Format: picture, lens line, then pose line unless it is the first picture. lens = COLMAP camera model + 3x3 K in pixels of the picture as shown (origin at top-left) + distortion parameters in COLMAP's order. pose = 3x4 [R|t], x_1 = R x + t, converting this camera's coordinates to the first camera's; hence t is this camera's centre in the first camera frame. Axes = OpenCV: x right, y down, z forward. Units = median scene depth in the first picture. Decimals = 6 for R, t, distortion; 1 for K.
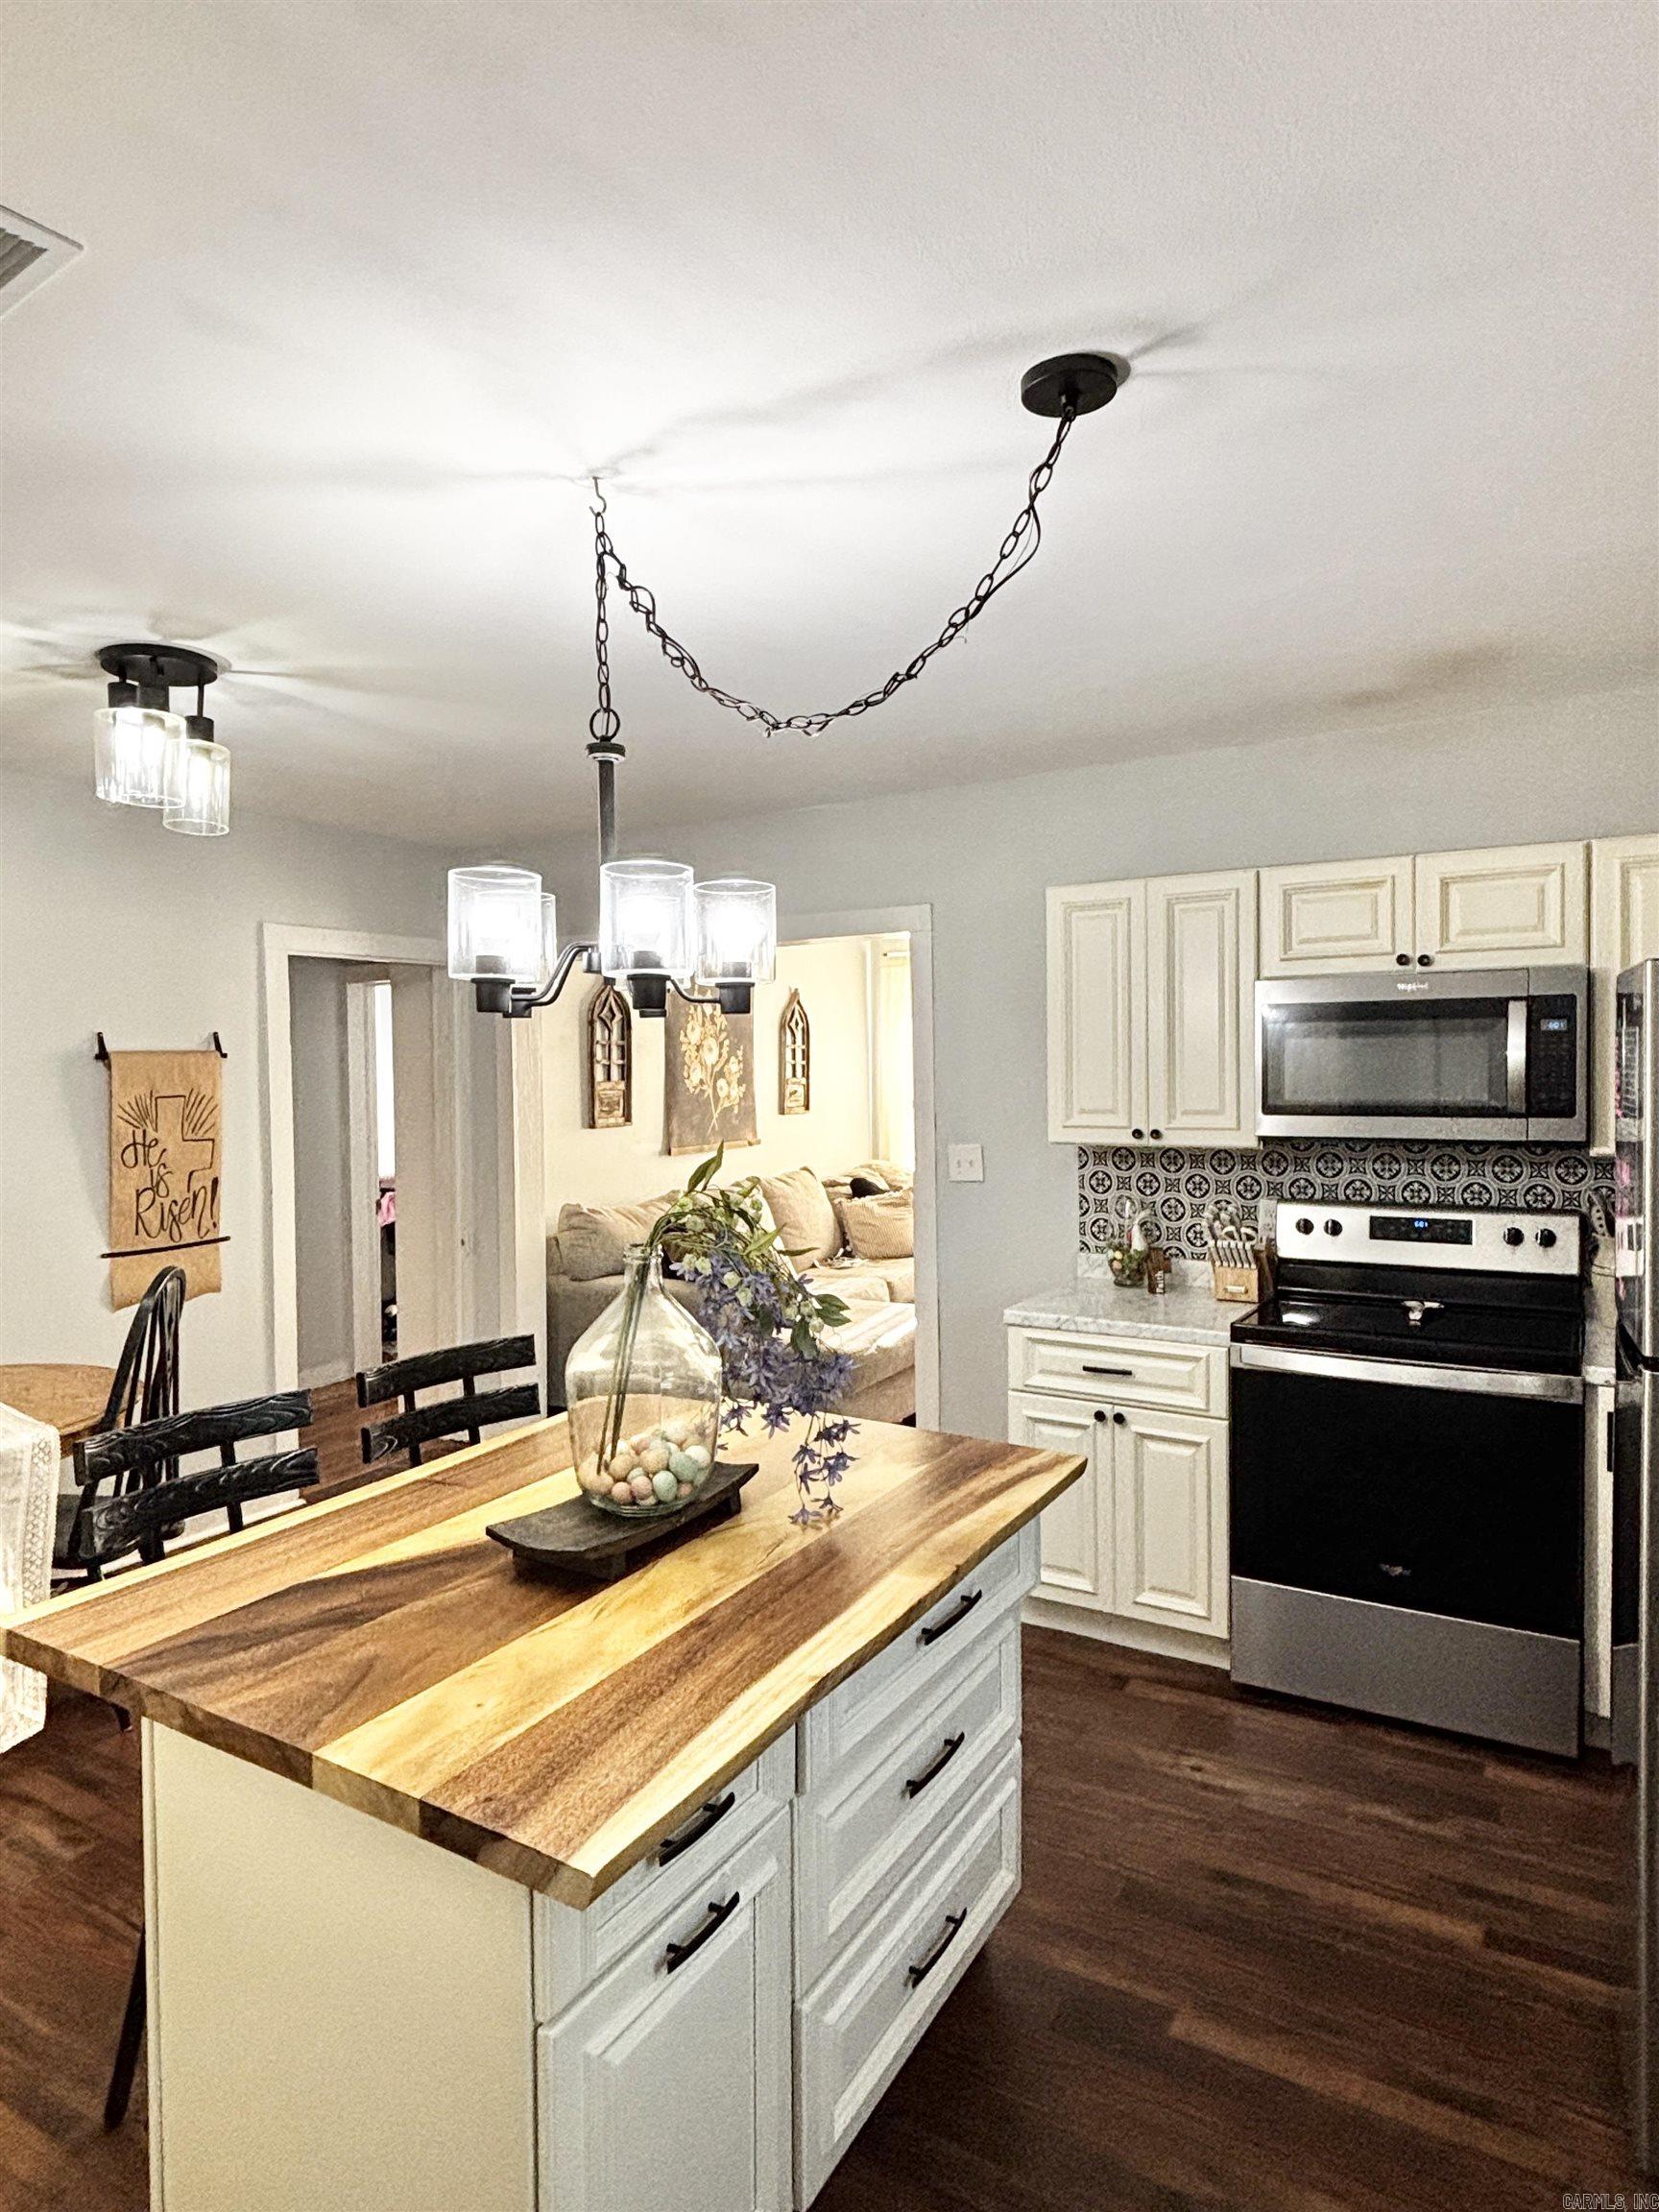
lens RADIAL K [[1281.2, 0, 835.4], [0, 1281.2, 1099.2], [0, 0, 1]] dist [-0.013287, 0.003853]
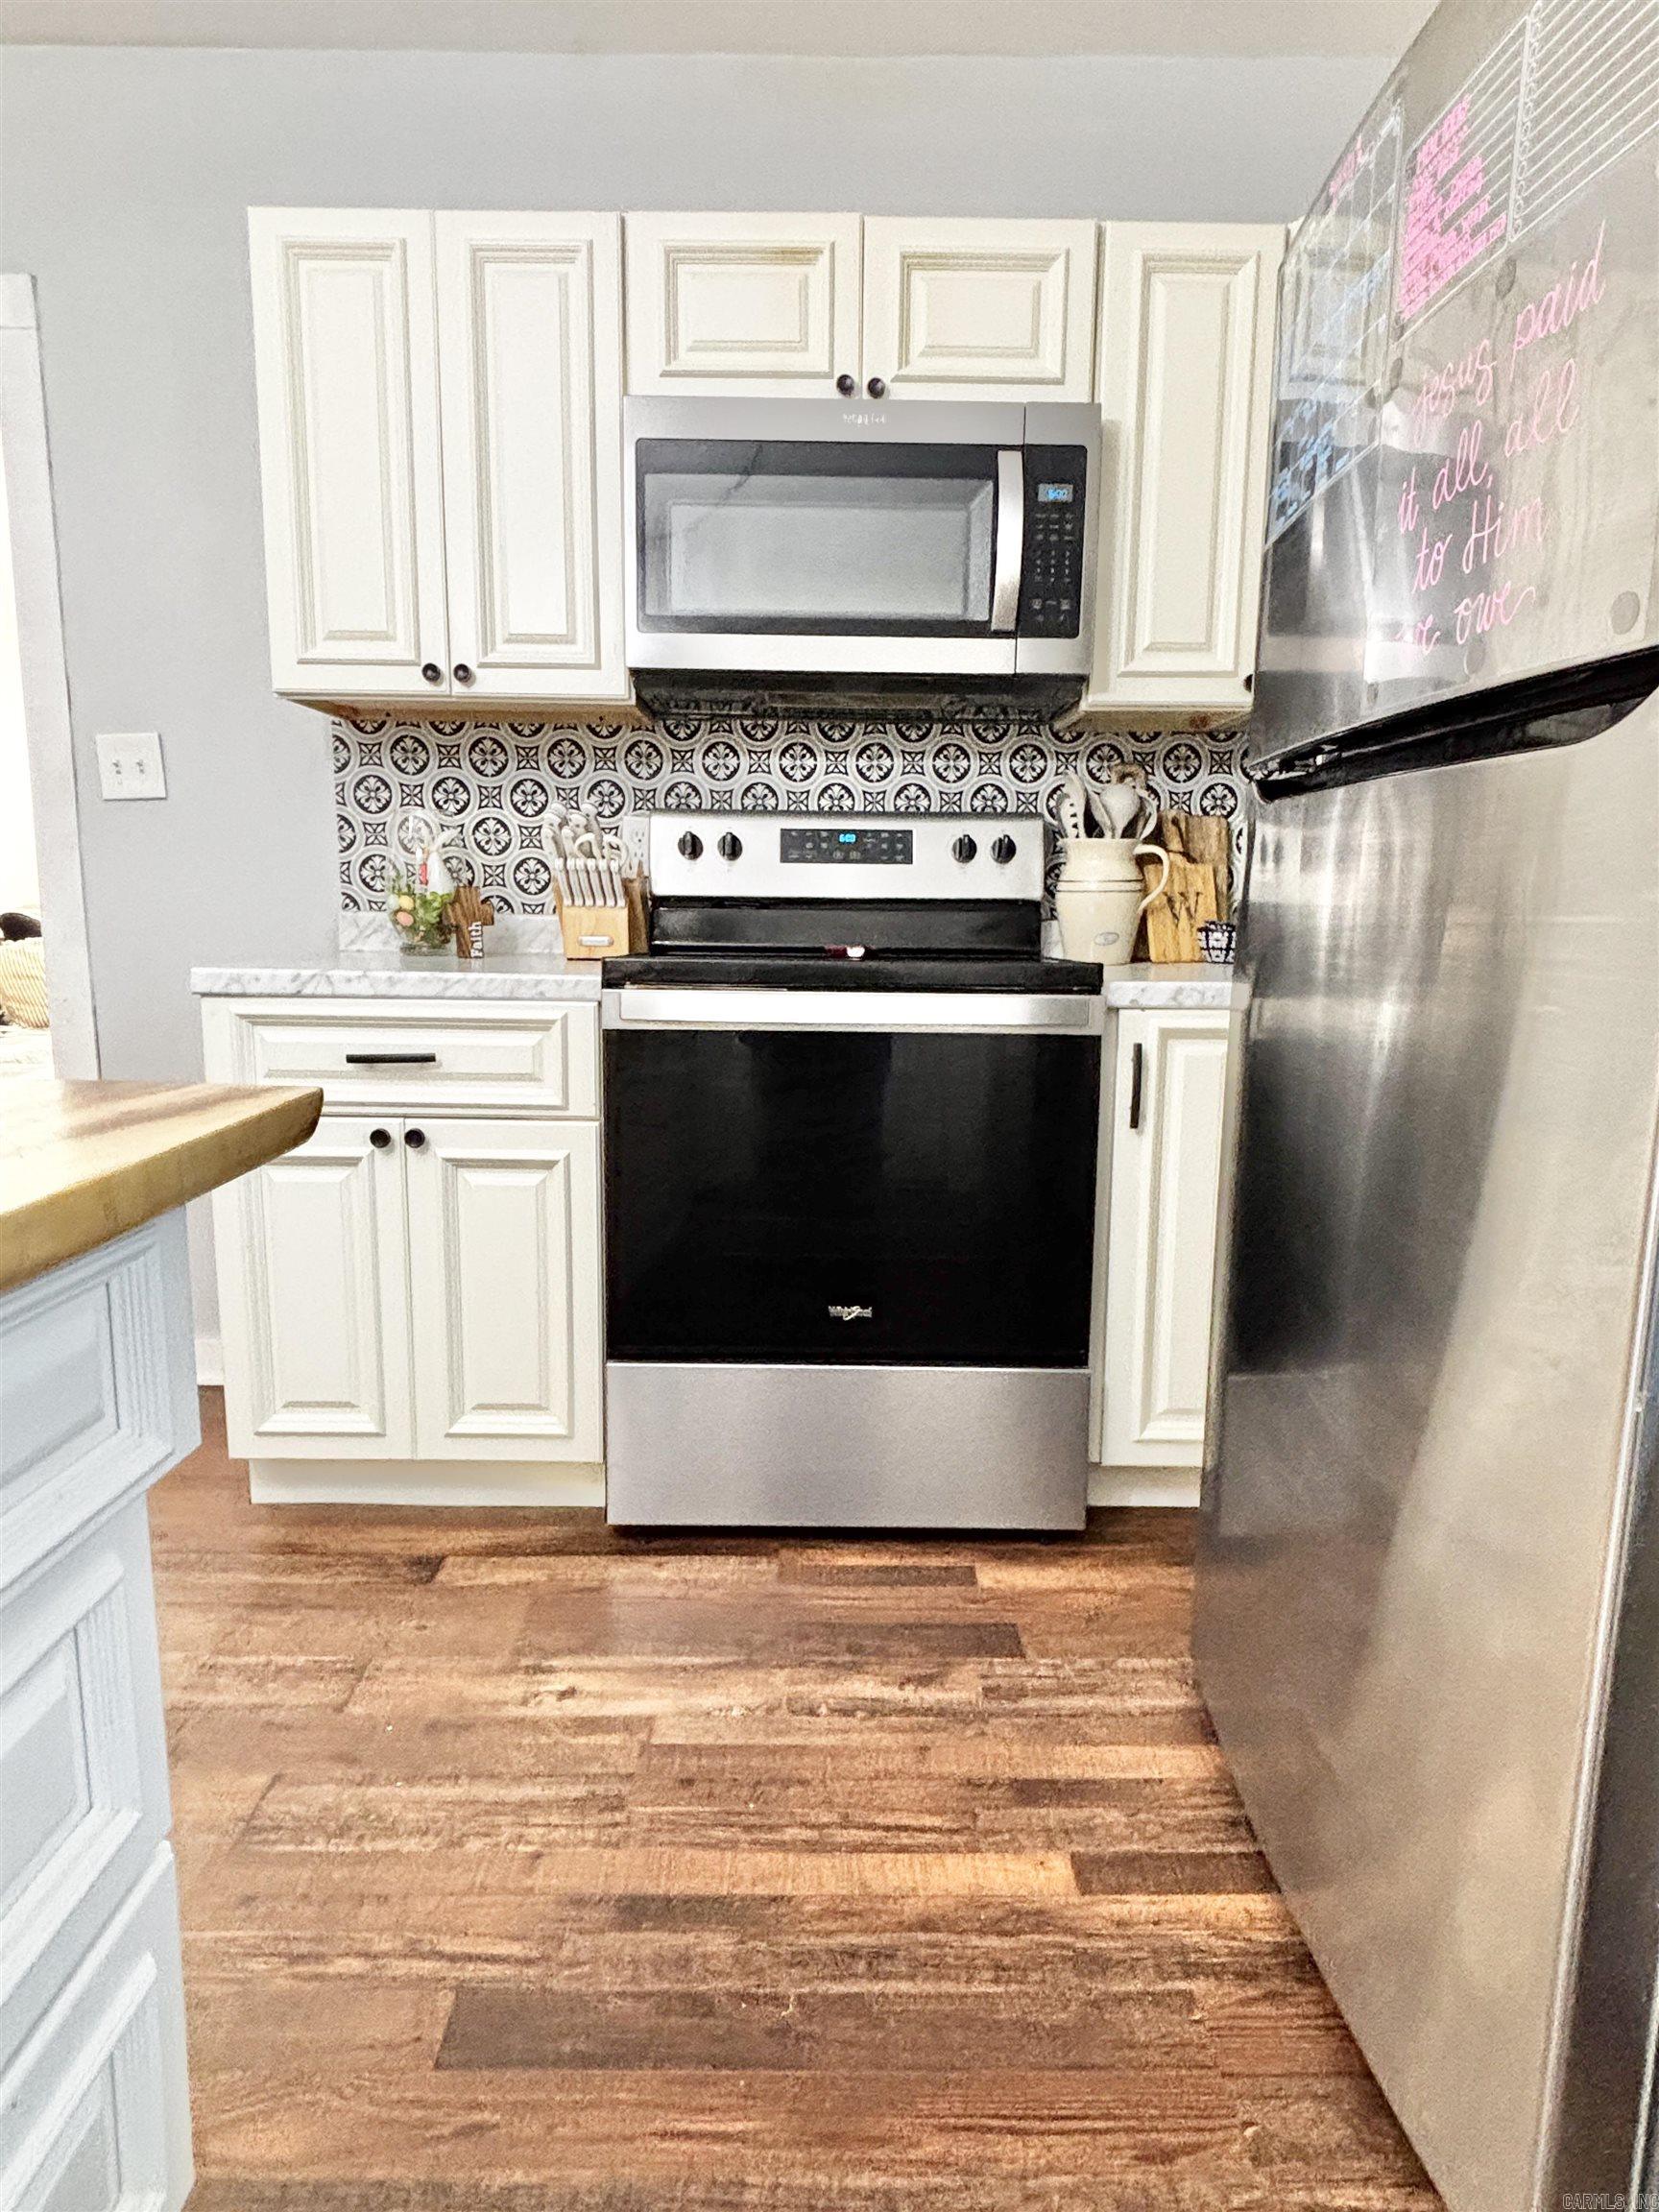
lens RADIAL K [[1252.8, 0, 830.4], [0, 1252.8, 1067.1], [0, 0, 1]] dist [0.057651, -0.063016]
pose [[0.858119, -0.047234, 0.511273, 0.091107], [-0.001489, 0.995526, 0.094471, 0.161696], [-0.513448, -0.081829, 0.854210, 0.410371]]
